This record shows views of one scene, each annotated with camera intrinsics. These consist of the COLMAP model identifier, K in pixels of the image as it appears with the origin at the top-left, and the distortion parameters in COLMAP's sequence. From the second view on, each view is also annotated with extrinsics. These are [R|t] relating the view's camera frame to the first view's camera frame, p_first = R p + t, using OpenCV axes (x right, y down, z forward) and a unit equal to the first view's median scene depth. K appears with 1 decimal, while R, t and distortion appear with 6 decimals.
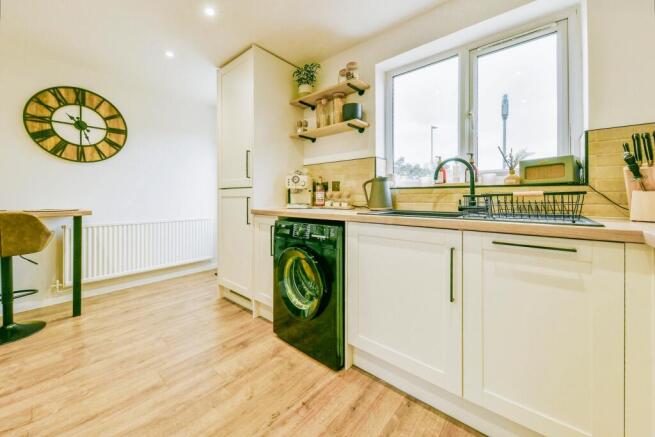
lens RADIAL K [[250.6, 0, 326.6], [0, 250.6, 198.3], [0, 0, 1]] dist [0.000800, 0.000110]
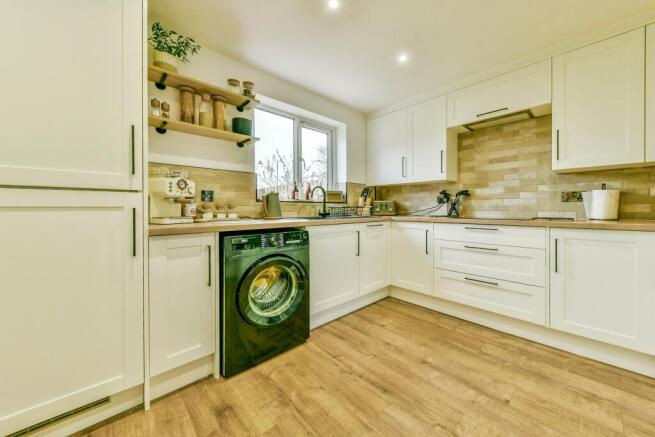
lens RADIAL K [[243.5, 0, 326.8], [0, 243.5, 206.5], [0, 0, 1]] dist [-0.000592, -0.000076]
pose [[0.114589, 0.001700, 0.993412, -1.108654], [-0.001732, 0.999997, -0.001512, -0.013249], [-0.993411, -0.001547, 0.114592, 0.684081]]
